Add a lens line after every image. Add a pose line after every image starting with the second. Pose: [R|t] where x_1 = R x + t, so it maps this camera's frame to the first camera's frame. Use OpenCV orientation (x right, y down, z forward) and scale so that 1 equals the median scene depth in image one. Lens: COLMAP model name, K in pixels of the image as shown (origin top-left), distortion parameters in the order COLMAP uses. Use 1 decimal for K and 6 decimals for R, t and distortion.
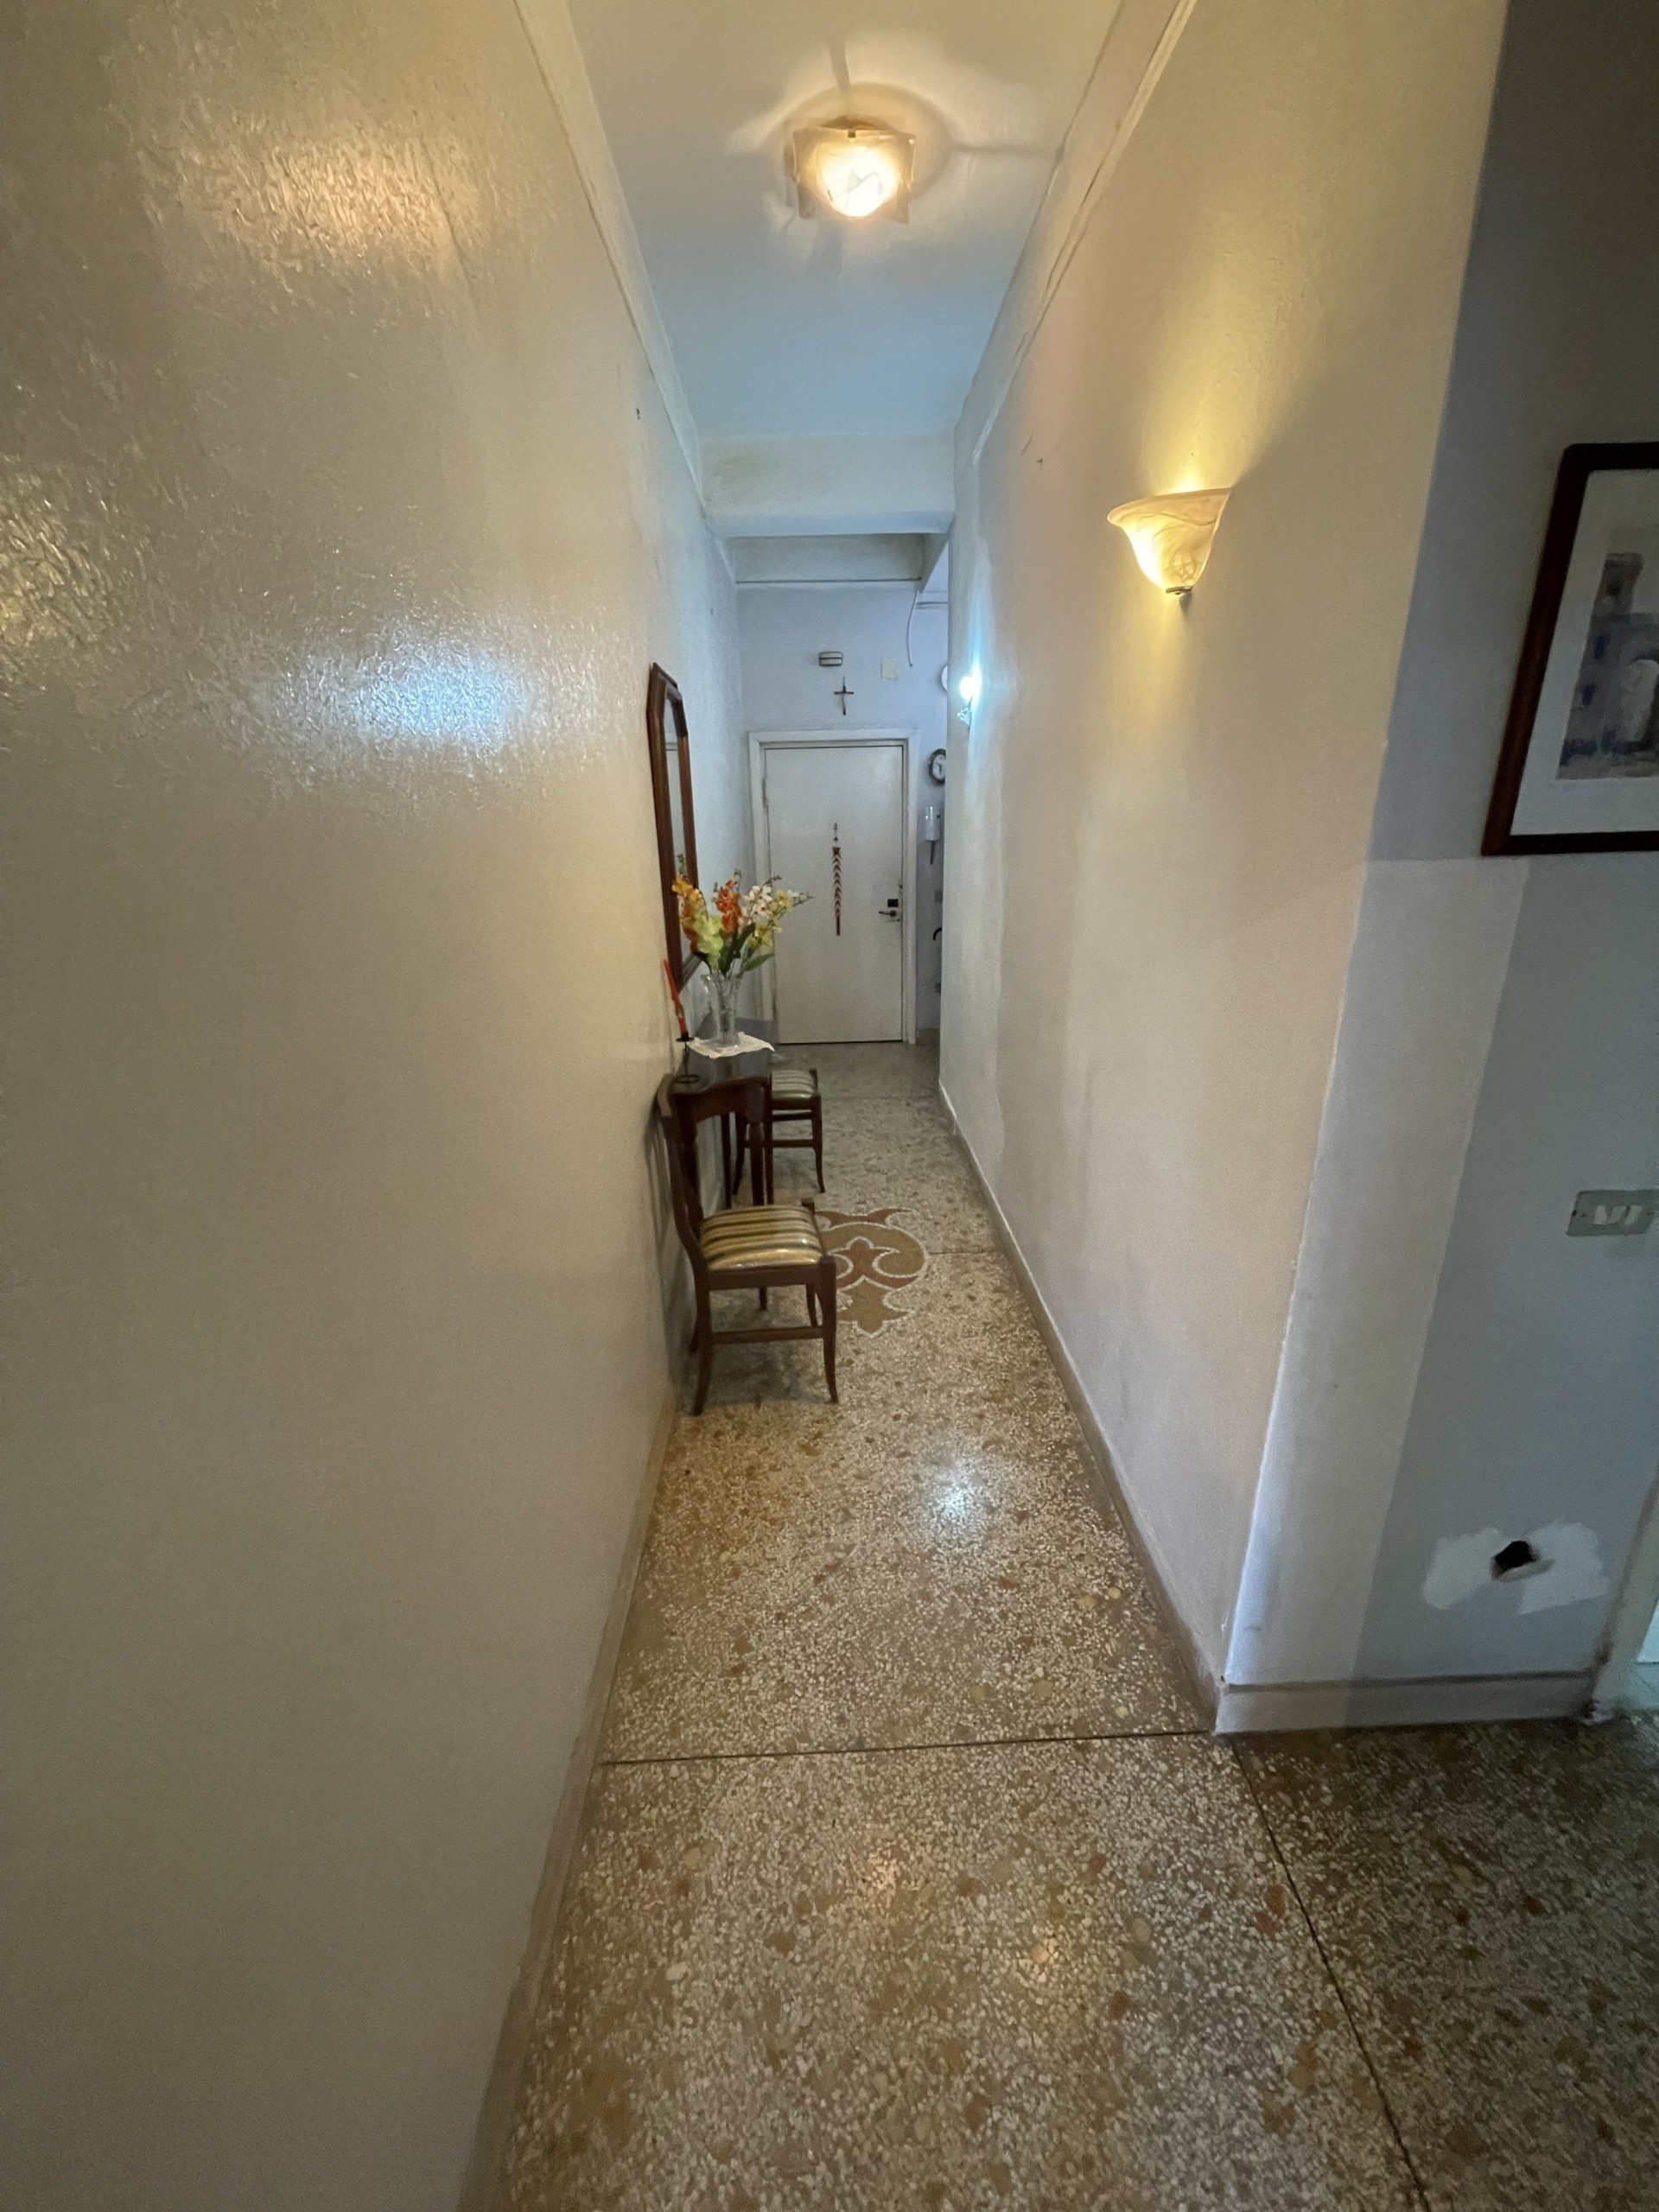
lens RADIAL K [[890.1, 0, 835.2], [0, 890.1, 1103.3], [0, 0, 1]] dist [-0.002255, 0.000492]
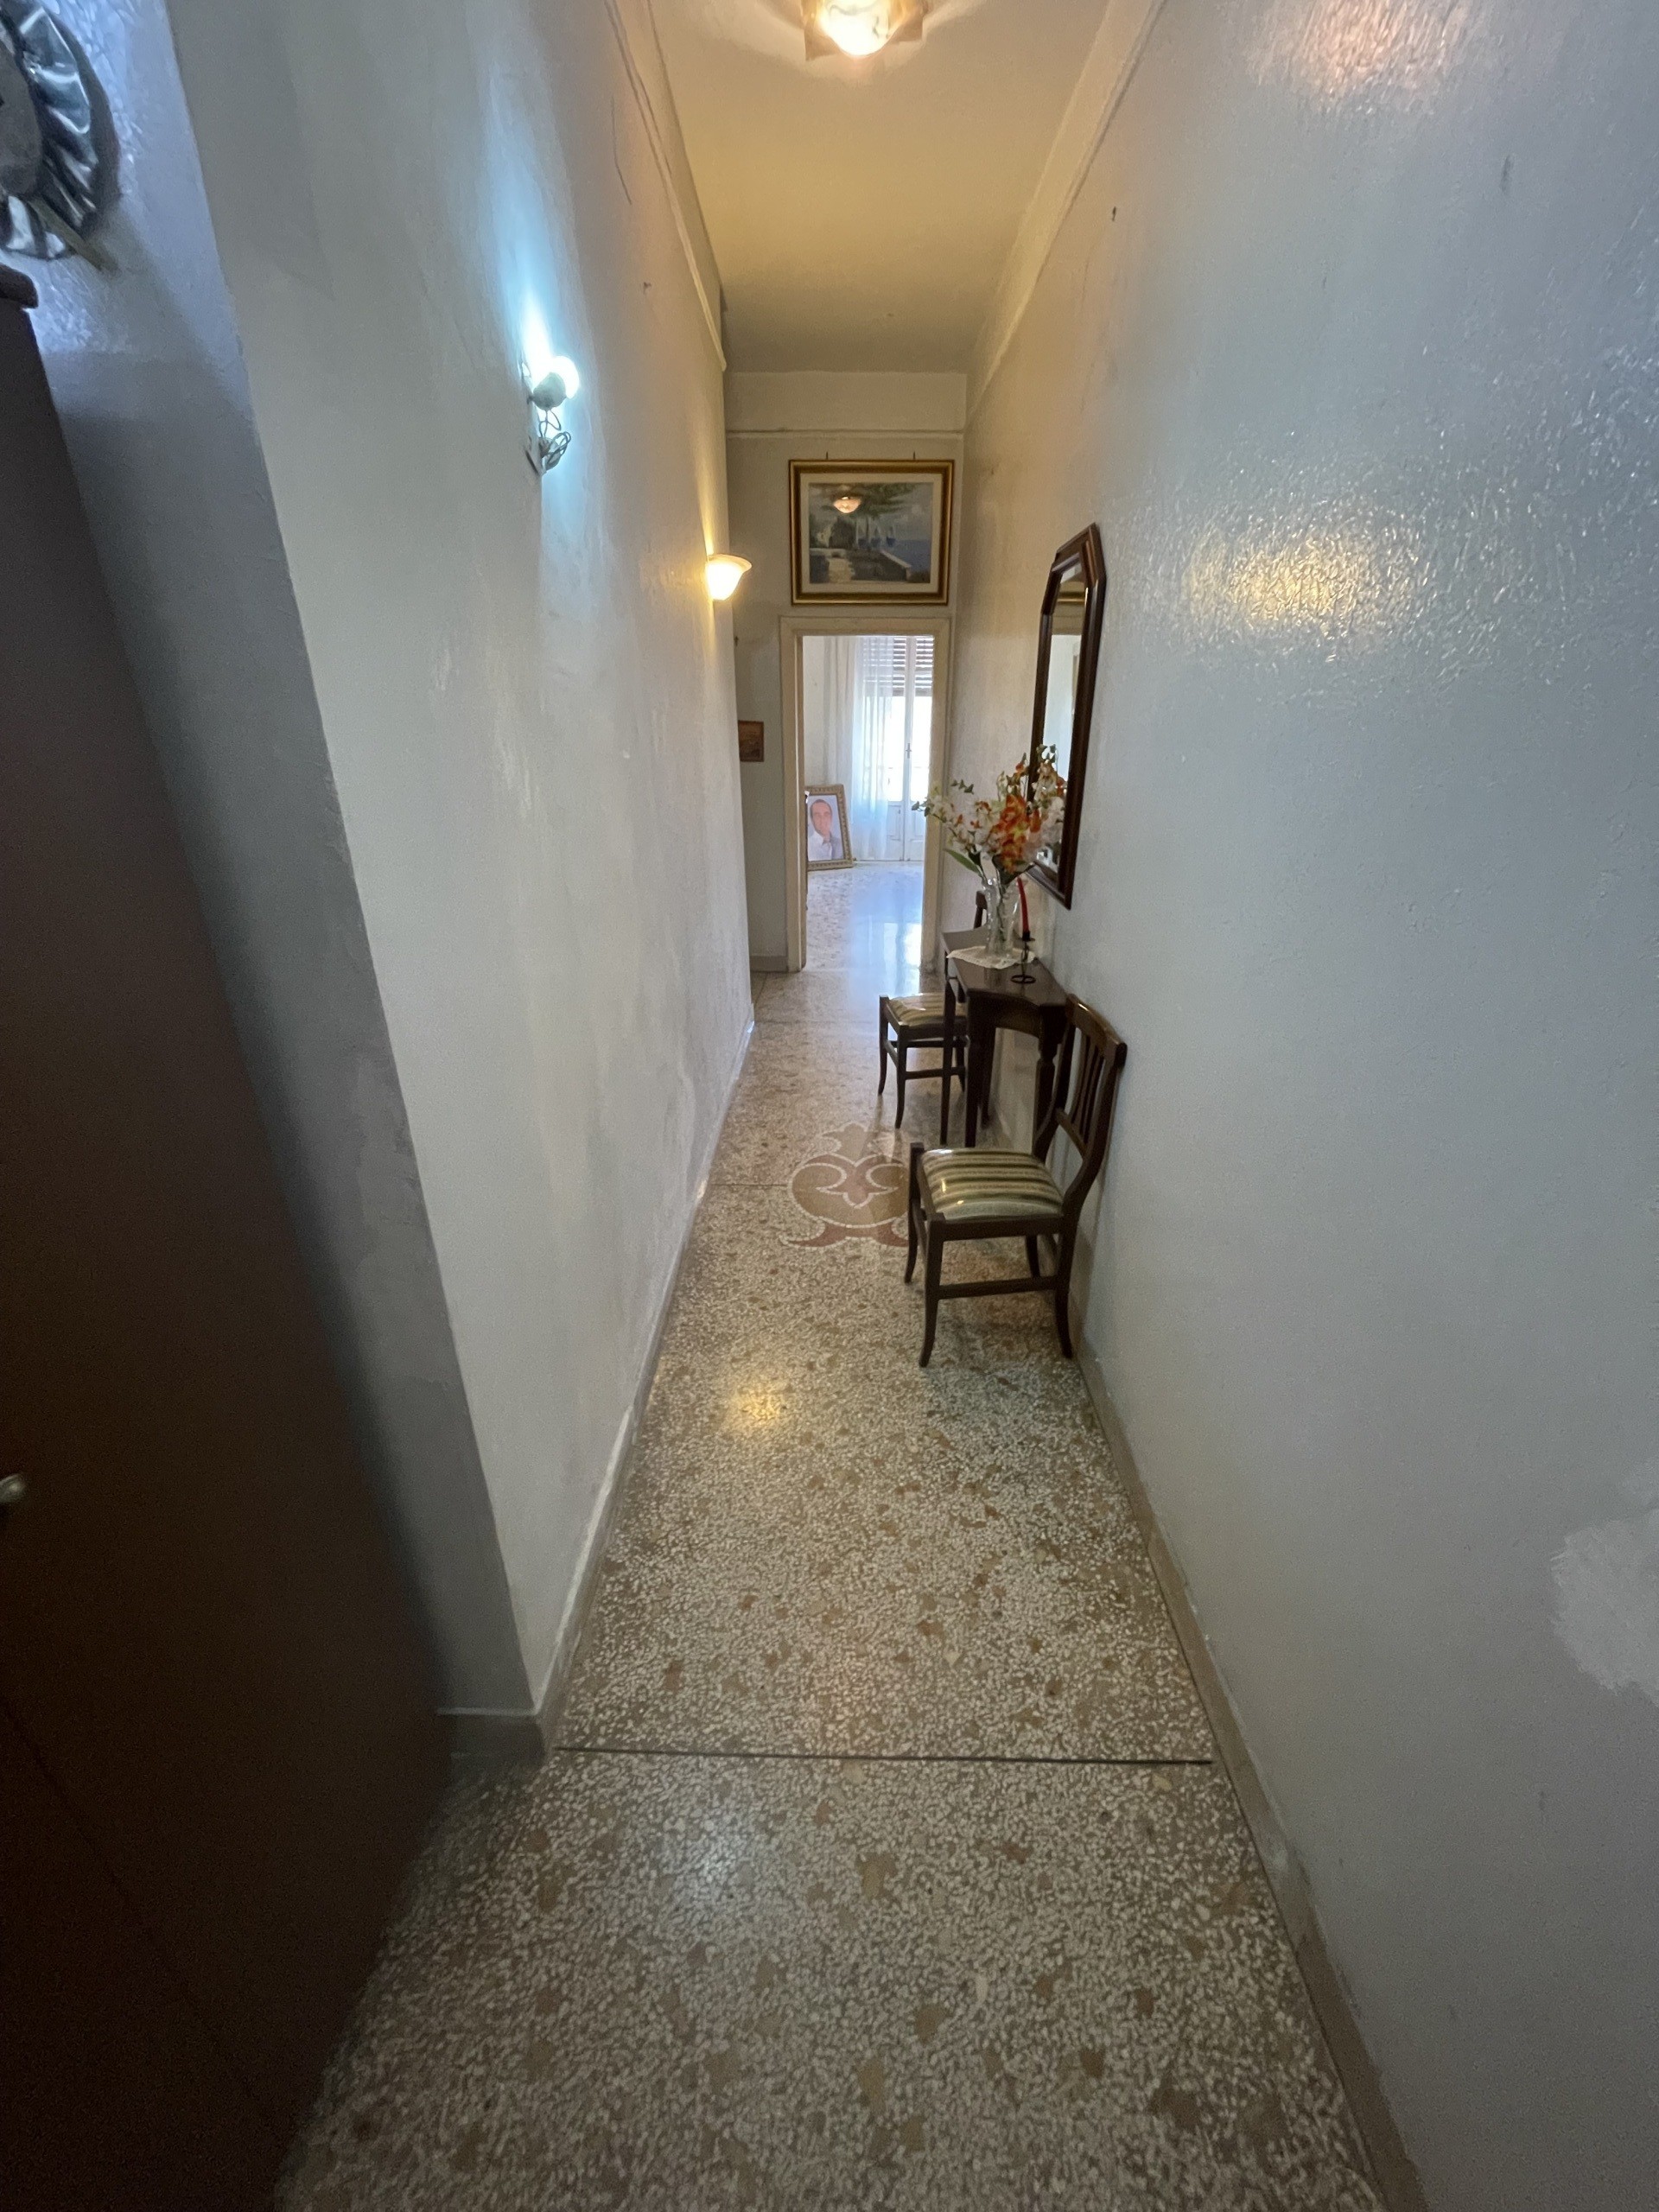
lens RADIAL K [[890.1, 0, 835.2], [0, 890.1, 1103.3], [0, 0, 1]] dist [-0.002255, 0.000492]
pose [[-0.999295, 0.009360, 0.036364, 0.016252], [0.031436, 0.738182, 0.673869, -0.506276], [-0.020535, 0.674537, -0.737955, 1.539366]]
